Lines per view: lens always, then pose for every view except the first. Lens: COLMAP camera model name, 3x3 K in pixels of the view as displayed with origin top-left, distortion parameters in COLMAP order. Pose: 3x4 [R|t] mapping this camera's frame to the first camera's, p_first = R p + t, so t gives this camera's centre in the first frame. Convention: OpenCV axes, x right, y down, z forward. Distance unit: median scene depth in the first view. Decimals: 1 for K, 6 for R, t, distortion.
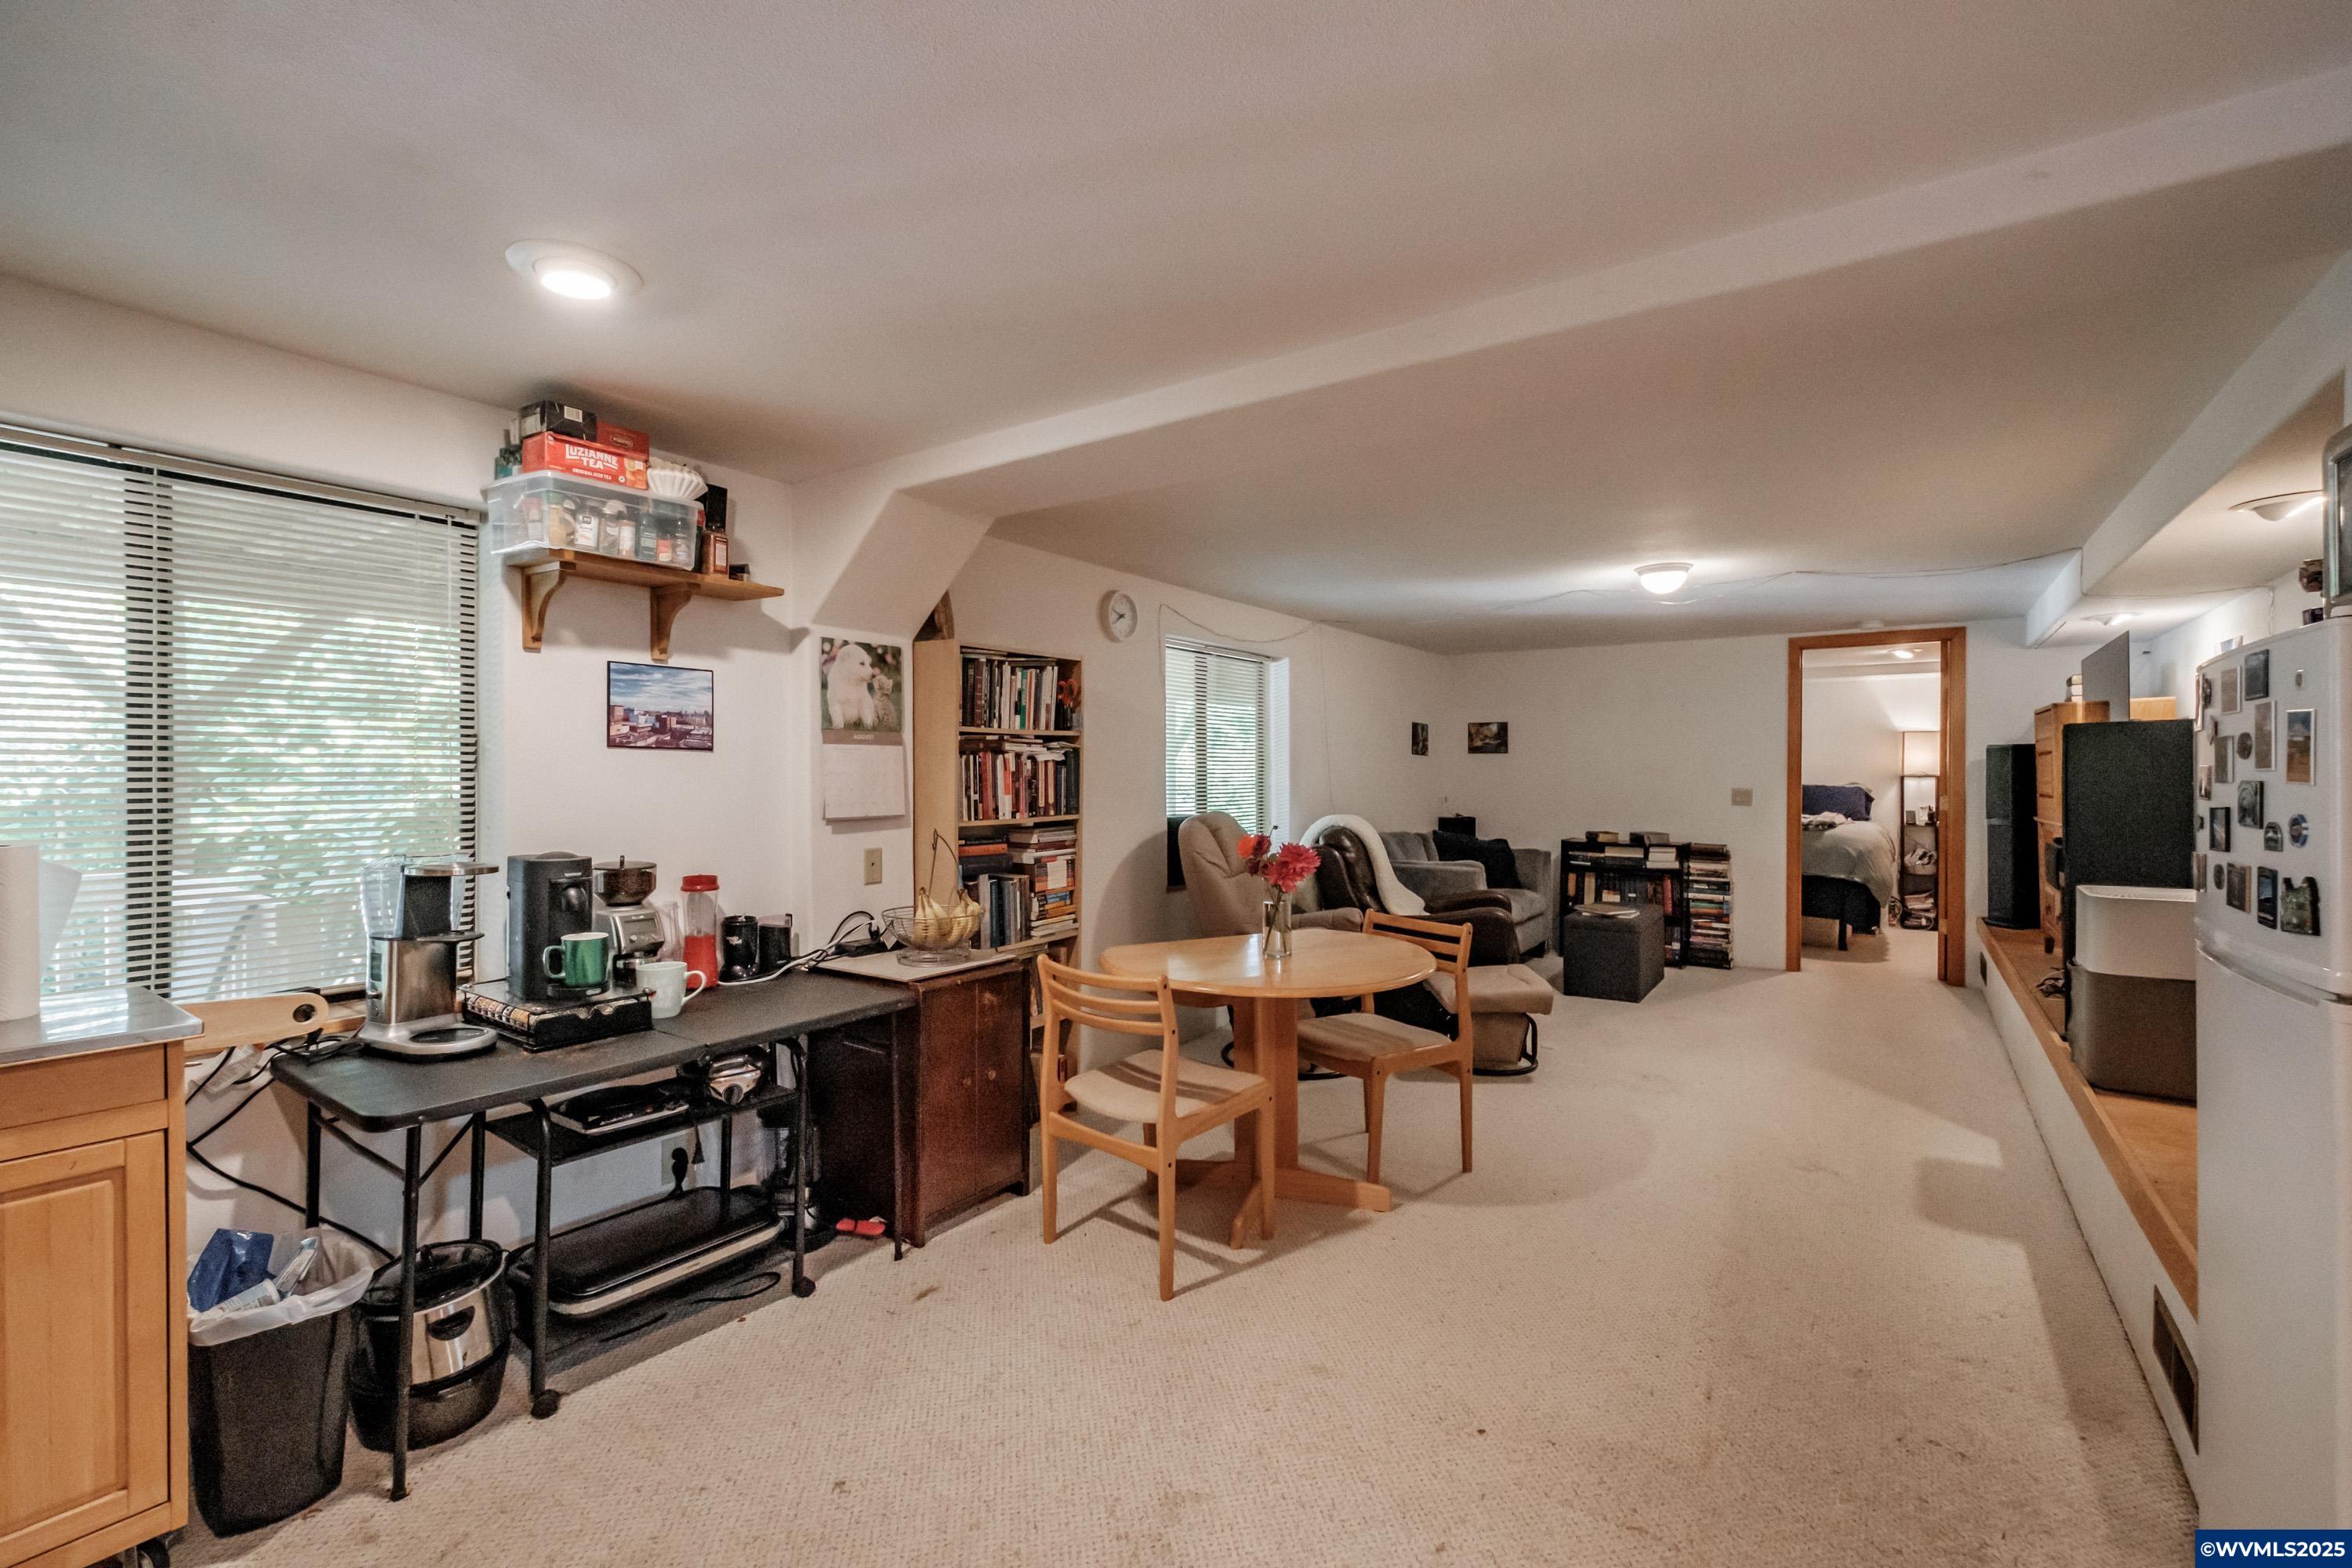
lens RADIAL K [[1019.0, 0, 1168.1], [0, 1019.0, 787.0], [0, 0, 1]] dist [0.000406, 0.000230]
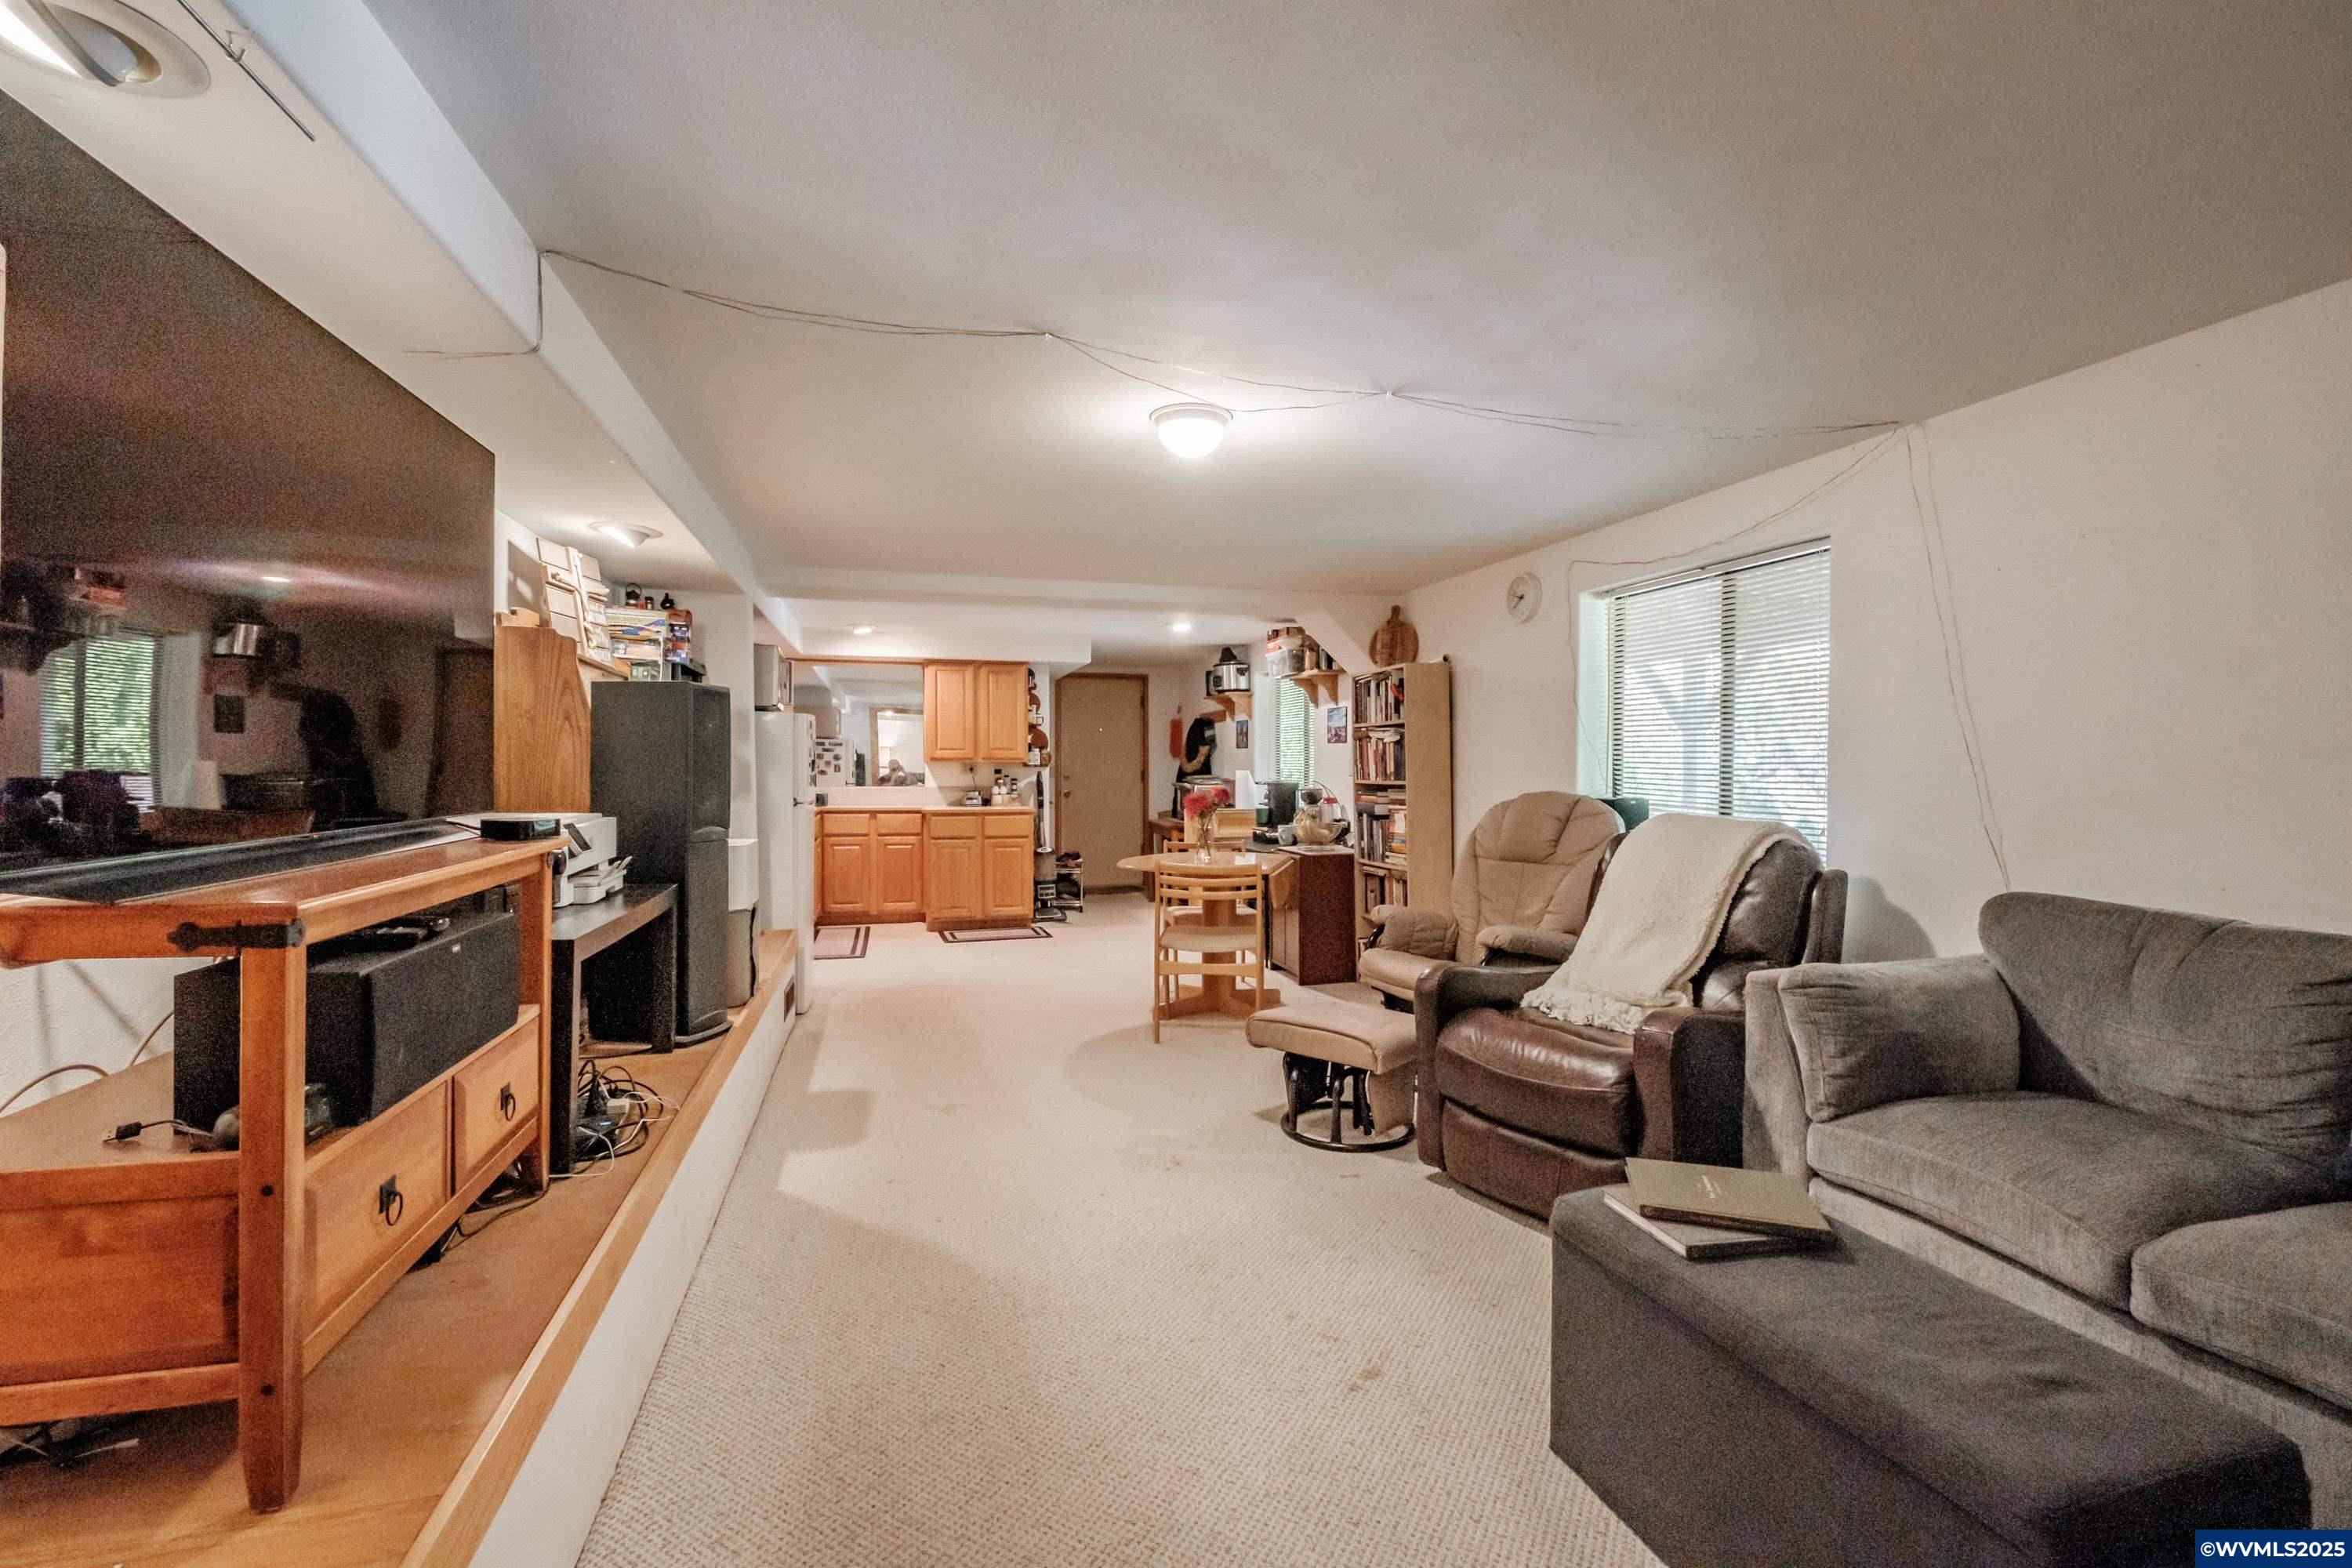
lens RADIAL K [[1019.0, 0, 1169.8], [0, 1019.0, 768.3], [0, 0, 1]] dist [0.000406, 0.000230]
pose [[-0.628741, 0.003626, -0.777606, 1.219386], [0.003177, 0.999993, 0.002094, 0.007452], [0.777608, -0.001154, -0.628748, 1.712614]]
